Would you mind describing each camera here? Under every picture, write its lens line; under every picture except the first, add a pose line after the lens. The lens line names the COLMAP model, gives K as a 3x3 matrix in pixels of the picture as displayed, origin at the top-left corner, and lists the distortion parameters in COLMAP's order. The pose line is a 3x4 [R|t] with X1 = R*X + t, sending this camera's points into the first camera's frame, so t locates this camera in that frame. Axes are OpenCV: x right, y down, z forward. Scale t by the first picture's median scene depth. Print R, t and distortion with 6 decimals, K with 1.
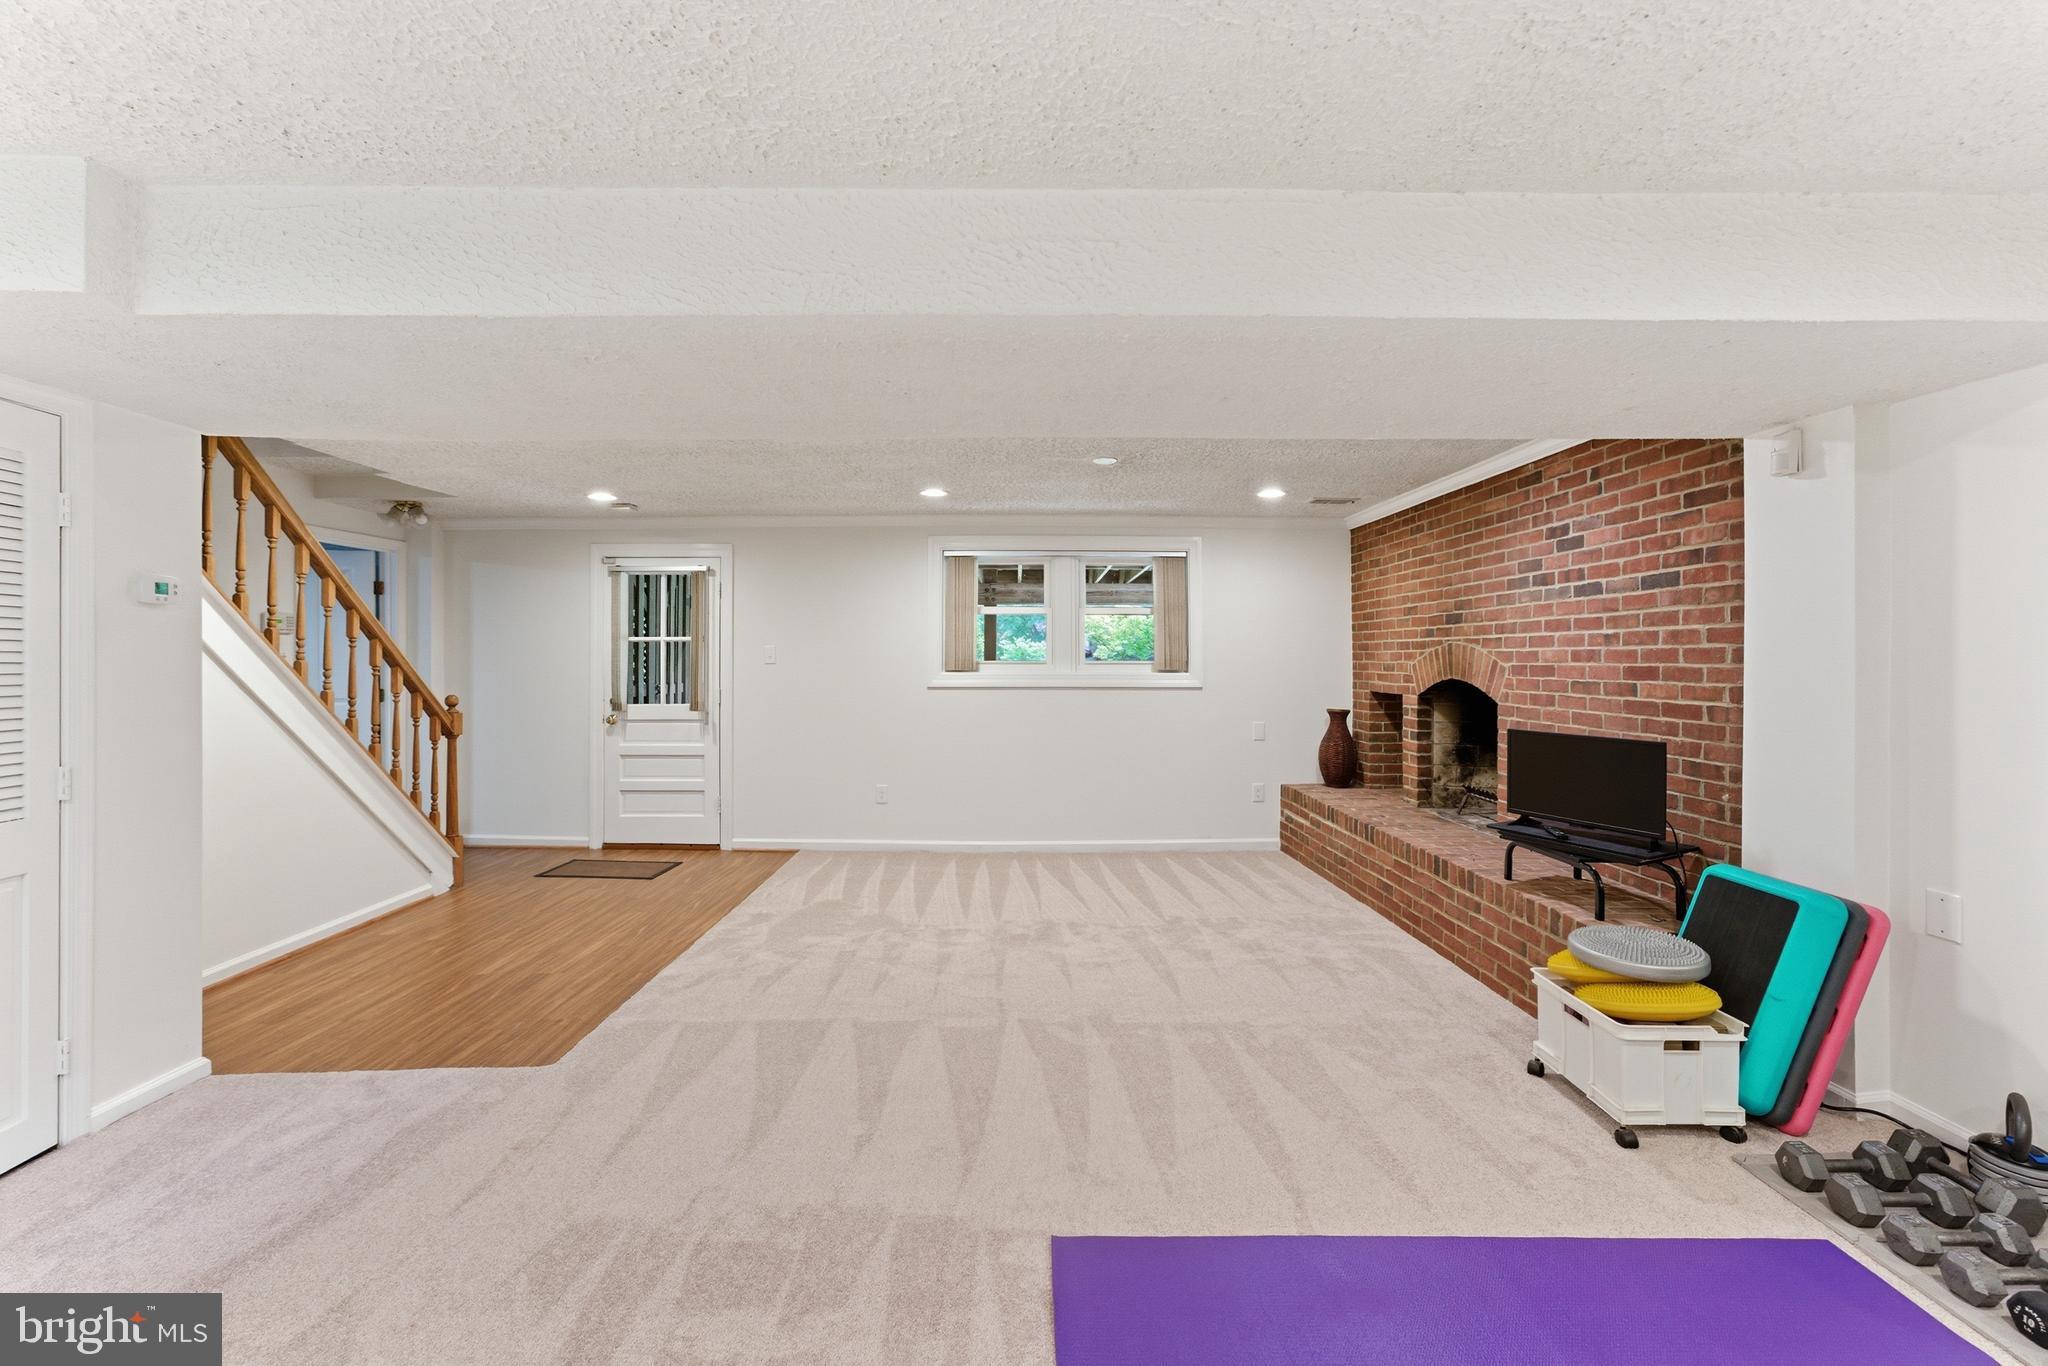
lens RADIAL K [[848.3, 0, 1011.3], [0, 848.3, 655.6], [0, 0, 1]] dist [-0.017319, 0.007482]
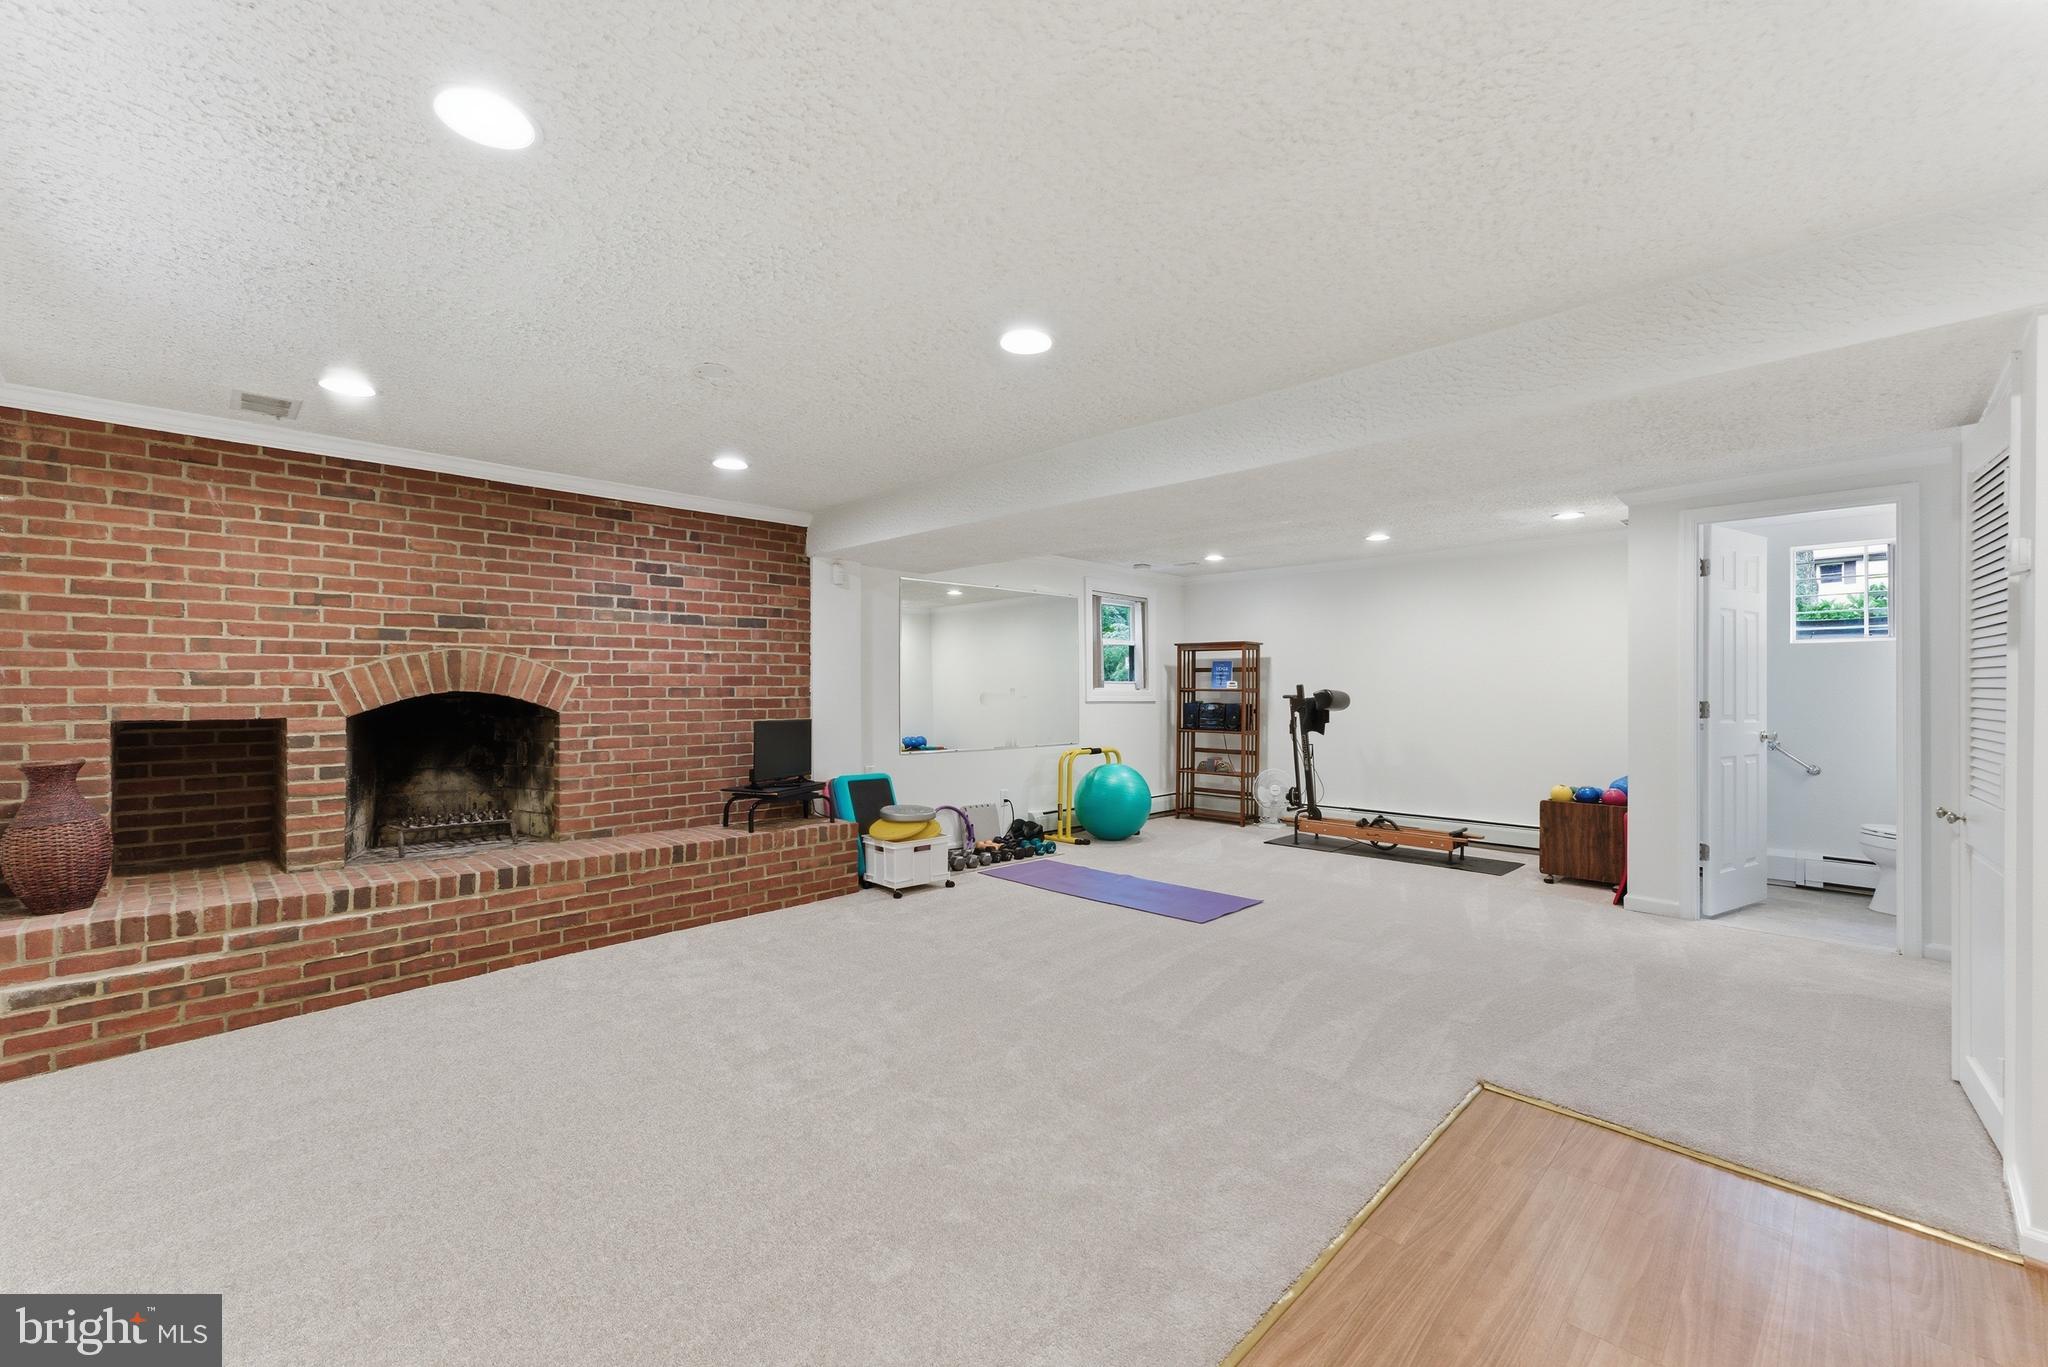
lens RADIAL K [[848.3, 0, 1011.3], [0, 848.3, 656.1], [0, 0, 1]] dist [-0.017319, 0.007482]
pose [[-0.690581, 0.004059, 0.723244, -0.675613], [-0.016787, 0.999625, -0.021639, 0.000679], [-0.723060, -0.027085, -0.690254, 1.609222]]
